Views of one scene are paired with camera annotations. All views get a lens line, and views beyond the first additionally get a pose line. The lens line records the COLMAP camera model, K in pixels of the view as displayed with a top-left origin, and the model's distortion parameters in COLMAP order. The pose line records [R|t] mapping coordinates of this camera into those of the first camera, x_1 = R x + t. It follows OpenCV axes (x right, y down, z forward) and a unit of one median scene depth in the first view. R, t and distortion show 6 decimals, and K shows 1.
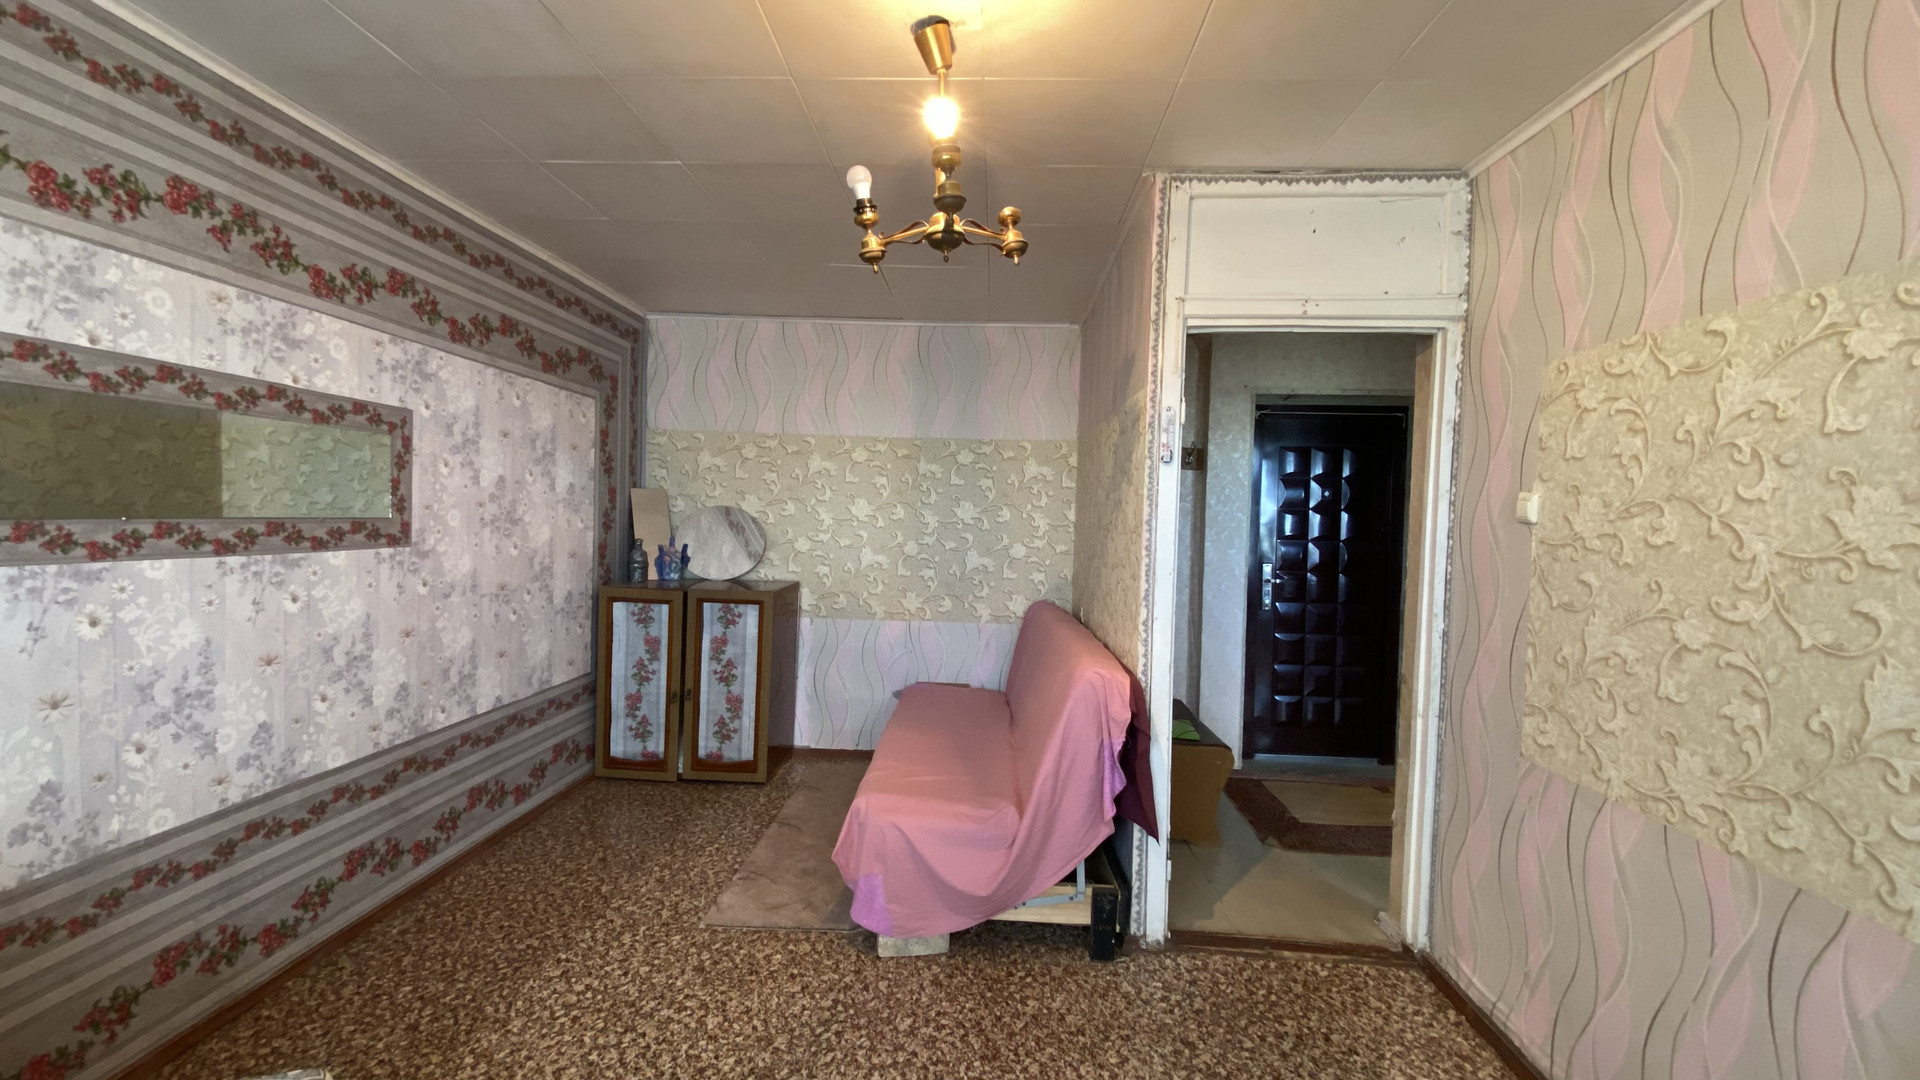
lens RADIAL K [[790.1, 0, 946.9], [0, 790.1, 538.2], [0, 0, 1]] dist [0.002212, -0.000024]
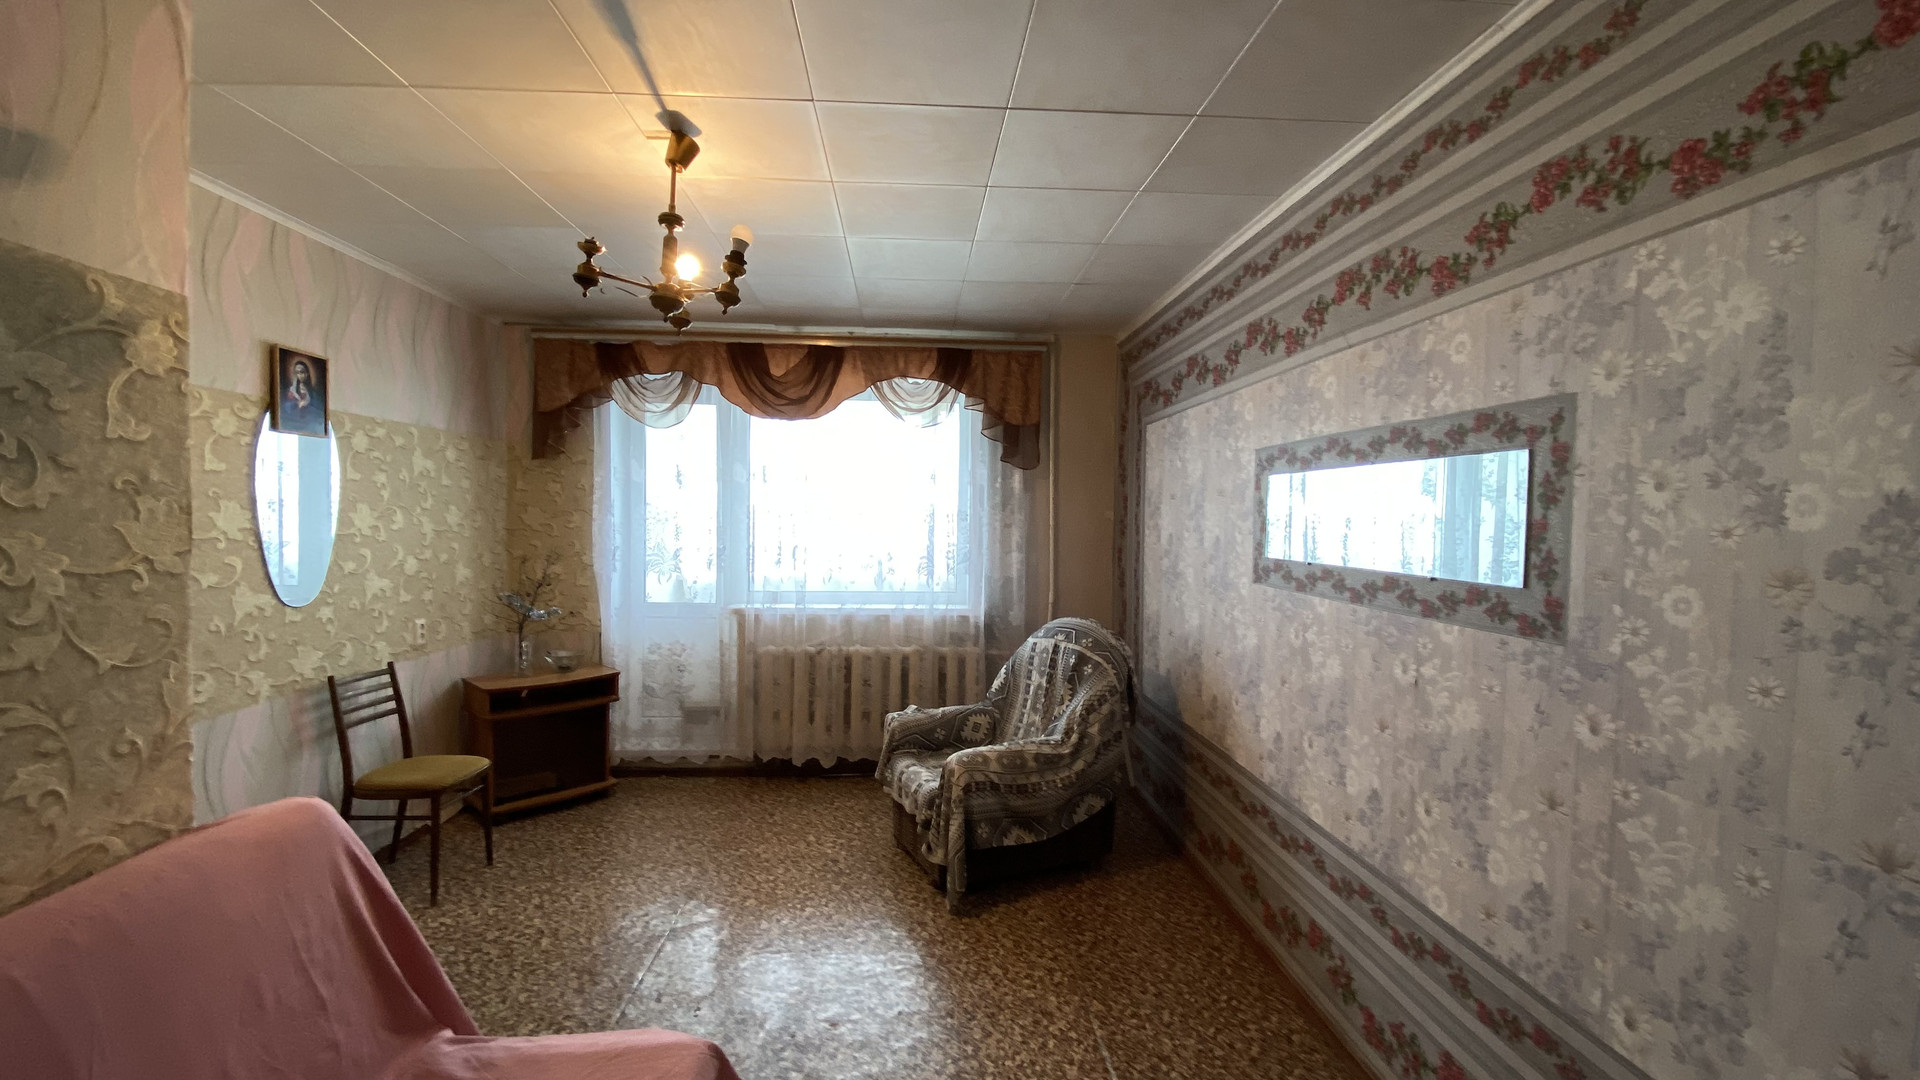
lens RADIAL K [[790.1, 0, 959.3], [0, 790.1, 538.2], [0, 0, 1]] dist [0.002212, -0.000024]
pose [[-0.991334, -0.037096, -0.126020, -0.203187], [-0.044447, 0.997439, 0.056032, -0.076958], [0.123619, 0.061148, -0.990444, 1.519179]]
